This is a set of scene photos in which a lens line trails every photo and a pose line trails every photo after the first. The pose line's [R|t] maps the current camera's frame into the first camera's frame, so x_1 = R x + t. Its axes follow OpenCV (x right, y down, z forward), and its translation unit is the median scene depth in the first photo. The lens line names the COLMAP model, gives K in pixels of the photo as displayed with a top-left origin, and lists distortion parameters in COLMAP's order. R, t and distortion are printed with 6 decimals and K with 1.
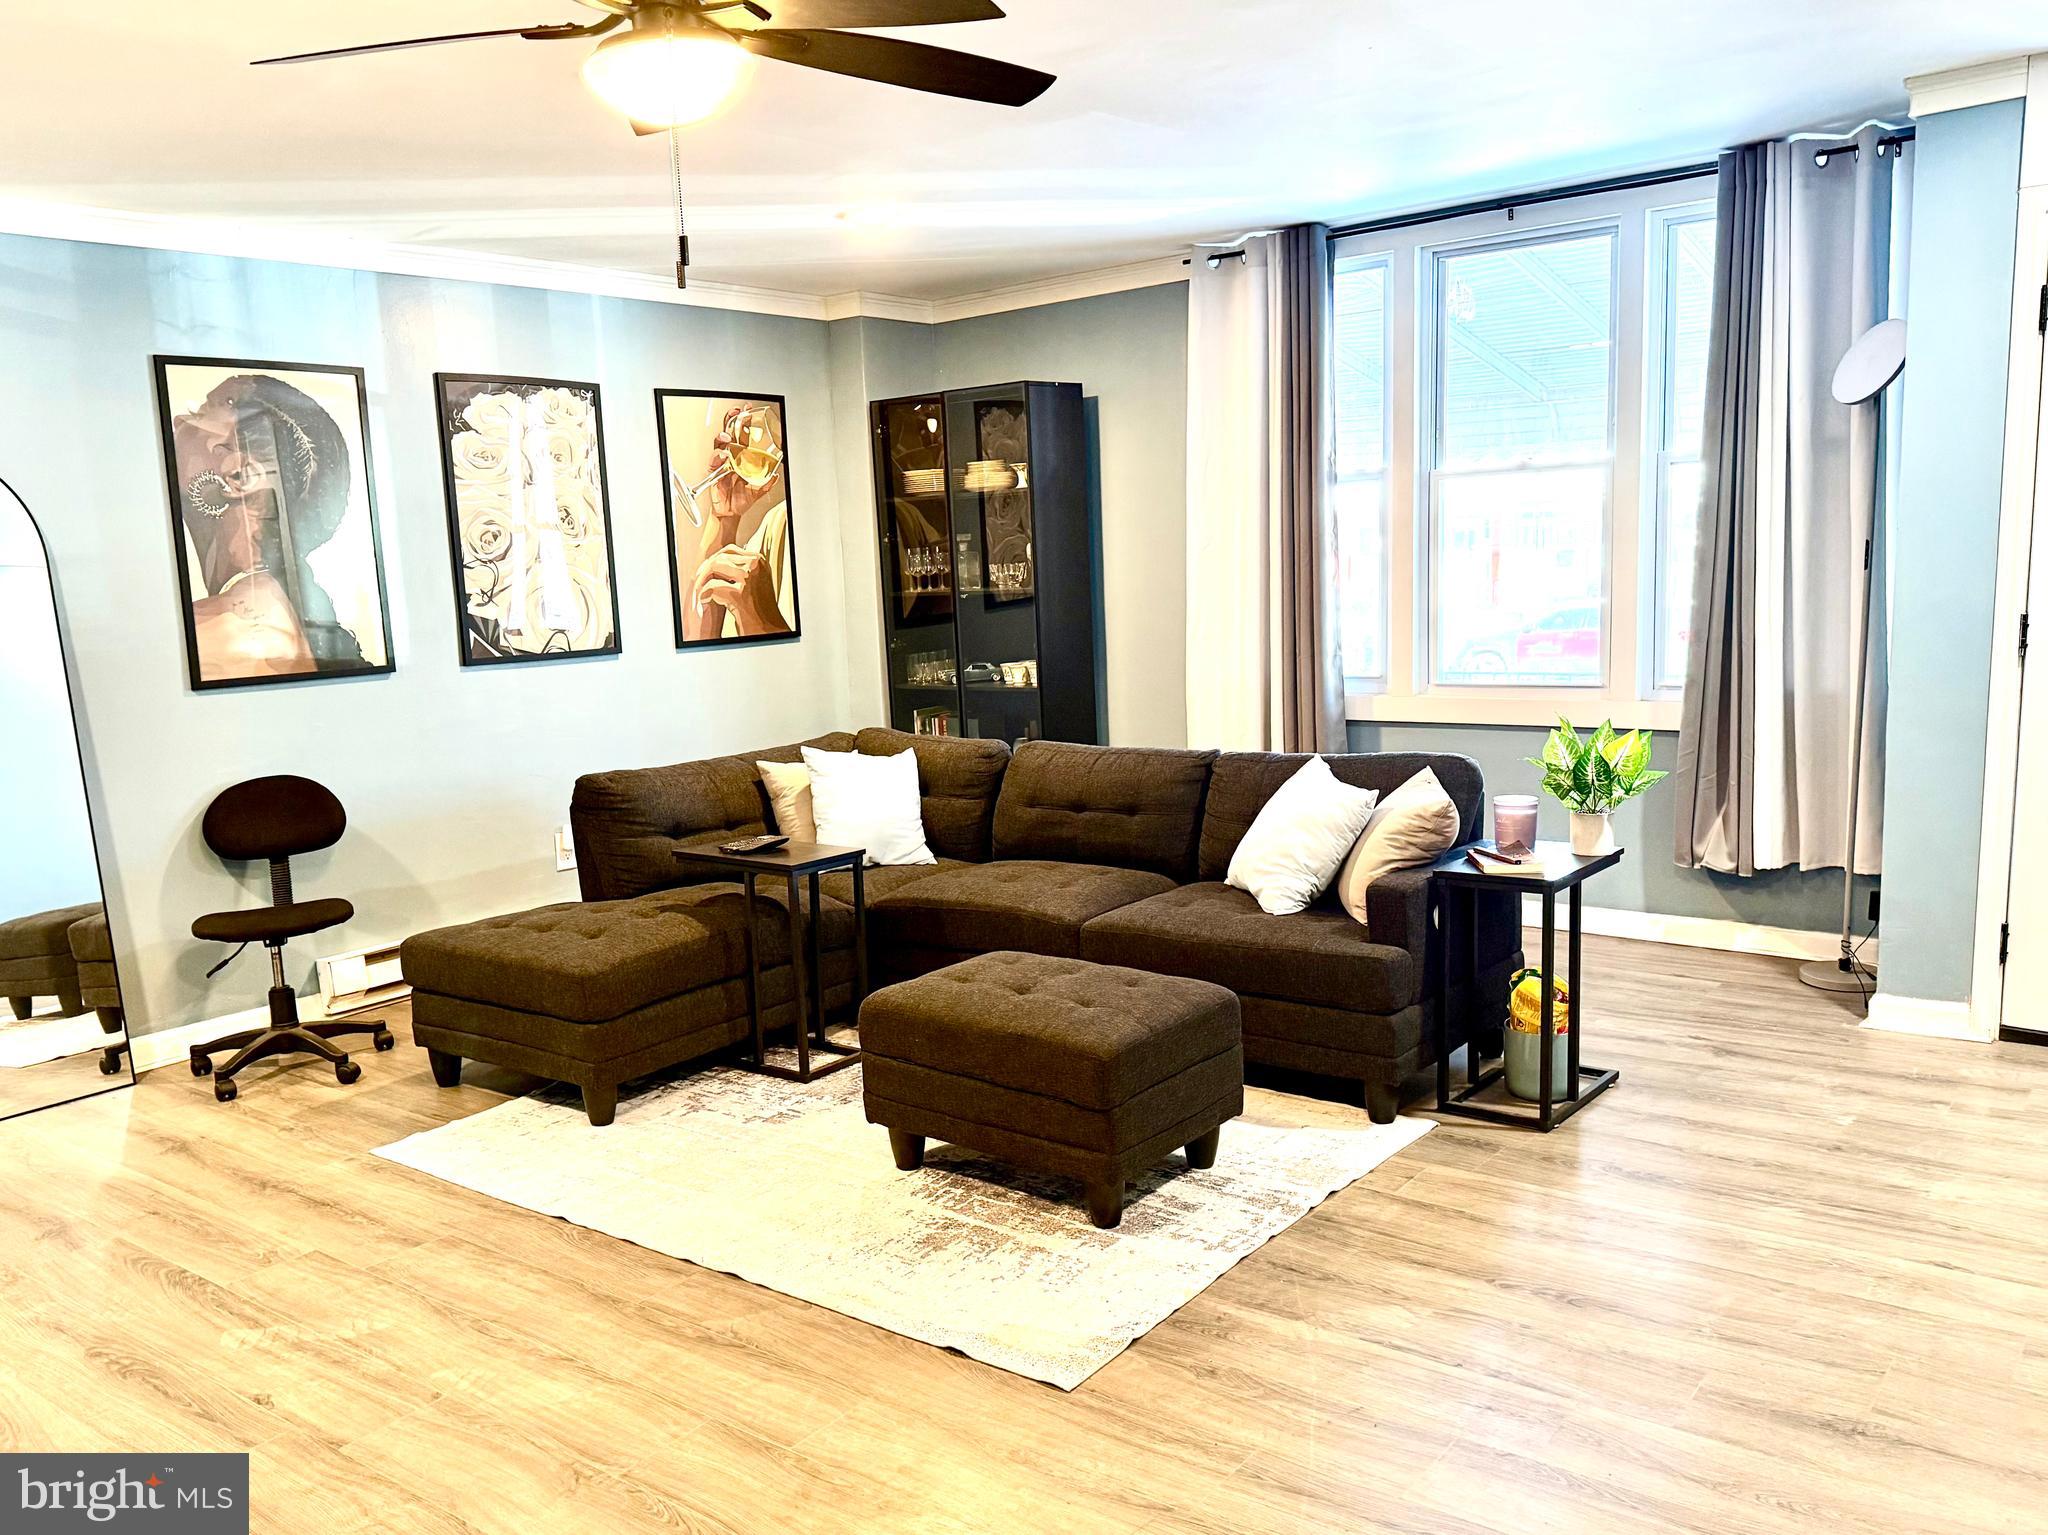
lens RADIAL K [[1606.4, 0, 1024.1], [0, 1606.4, 799.5], [0, 0, 1]] dist [0.106437, -0.185919]
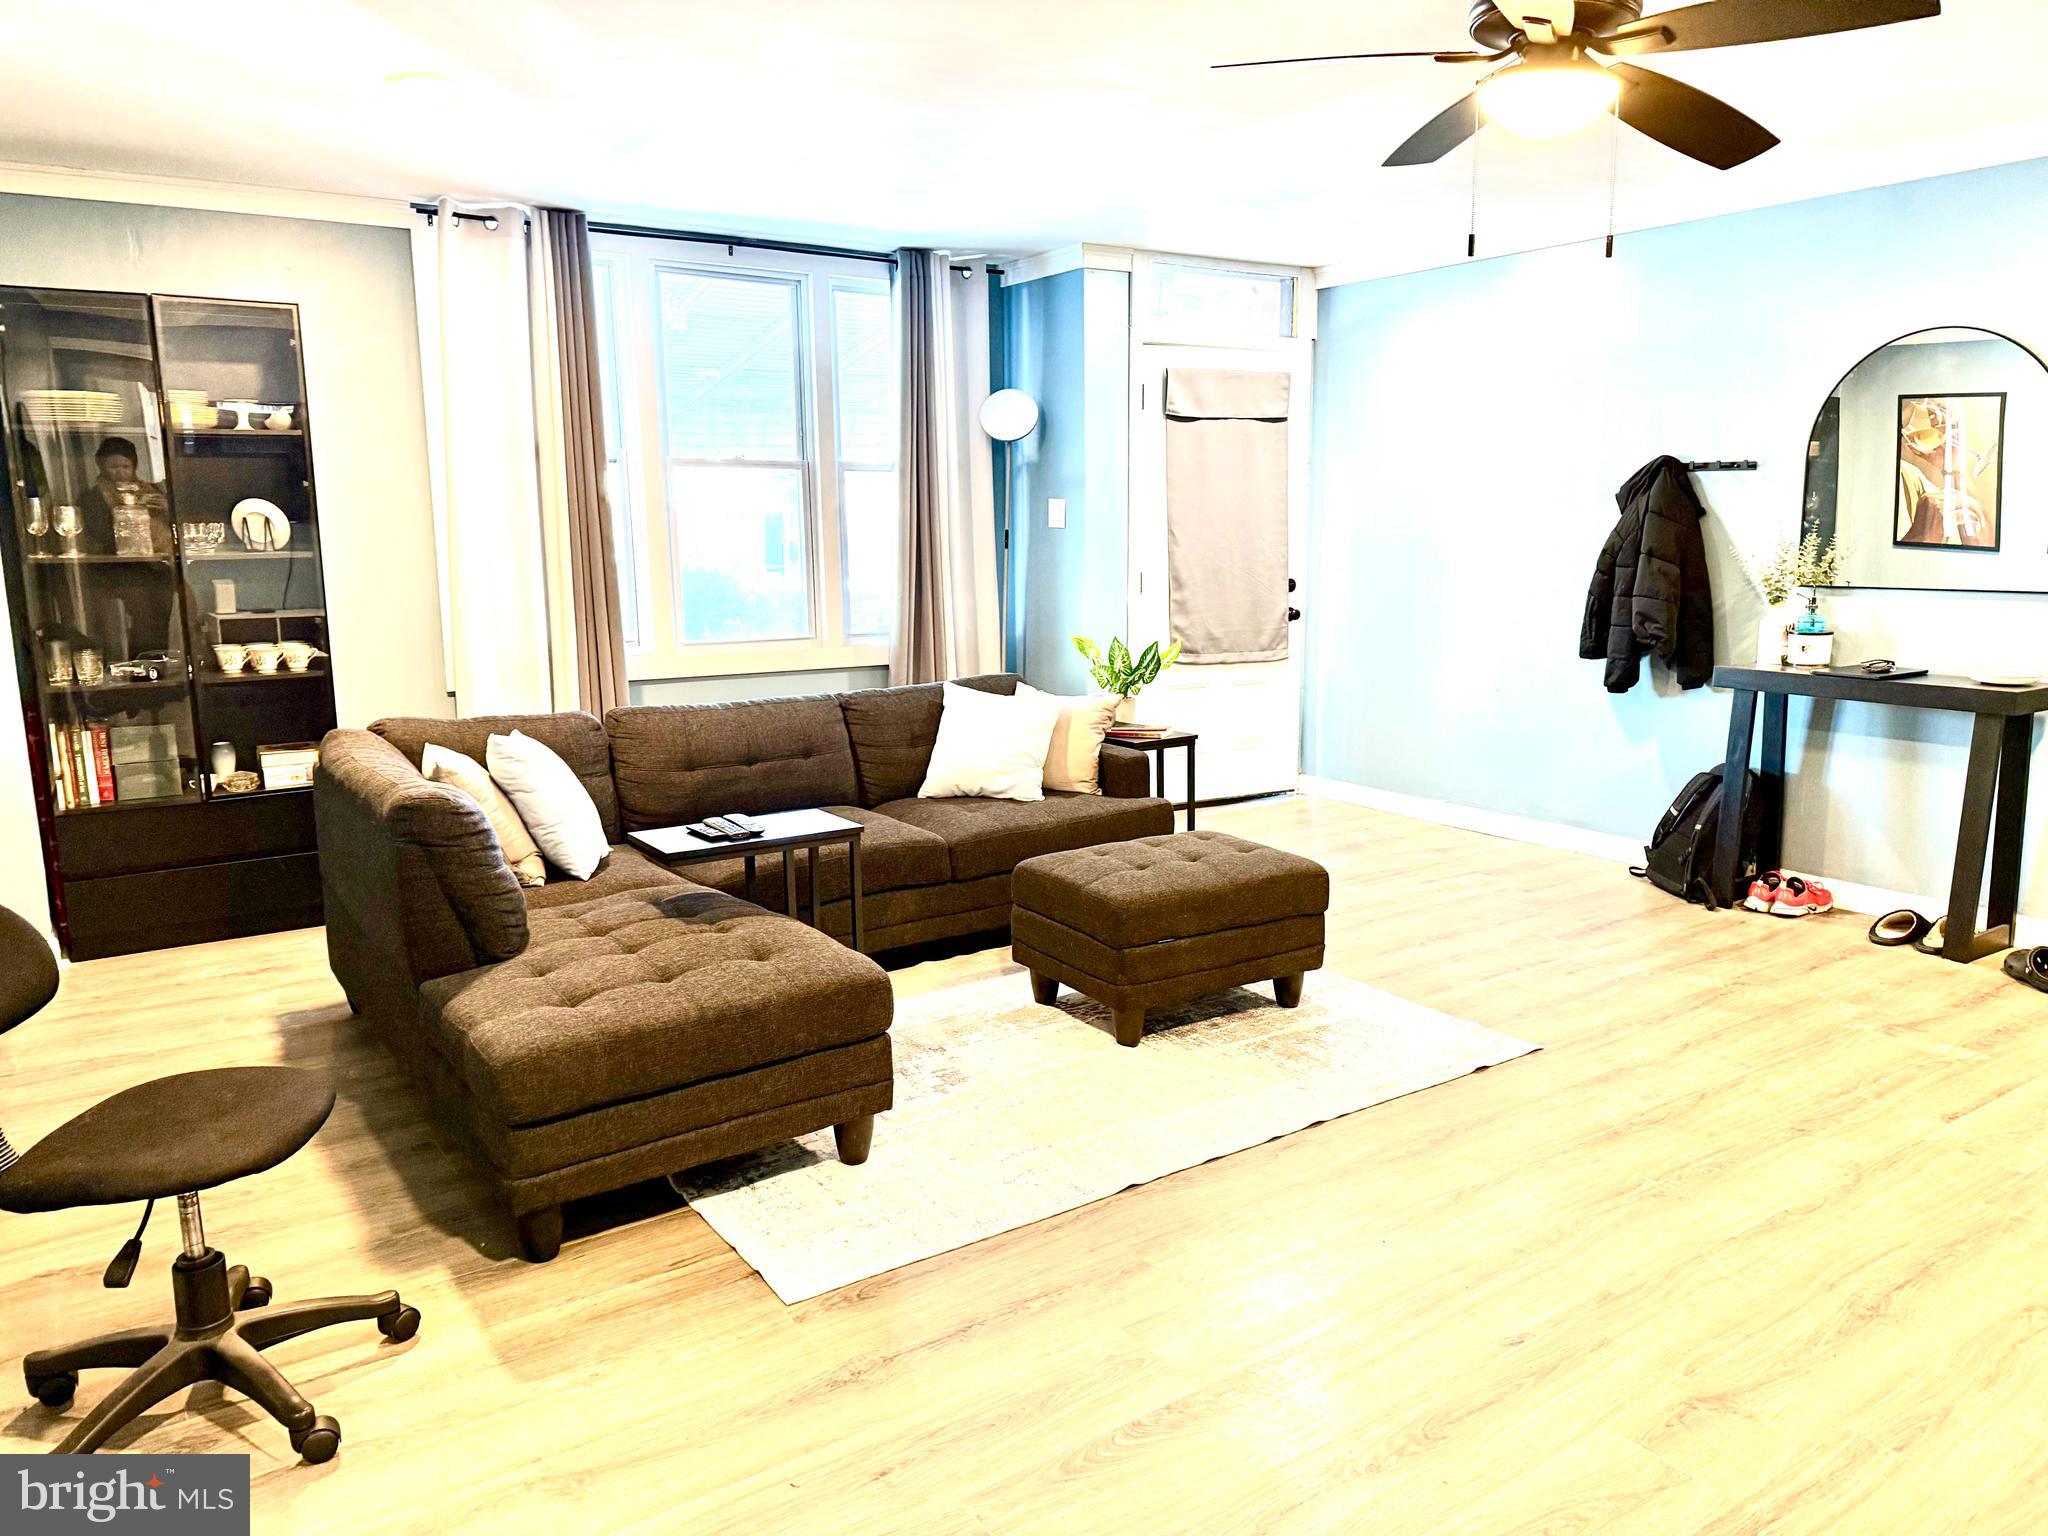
lens RADIAL K [[1371.7, 0, 1024.0], [0, 1371.7, 768.0], [0, 0, 1]] dist [0.085626, -0.100985]
pose [[0.326913, -0.122603, 0.937068, -0.677105], [0.143807, 0.986456, 0.078895, -0.031875], [-0.934049, 0.108965, 0.340116, 0.511963]]
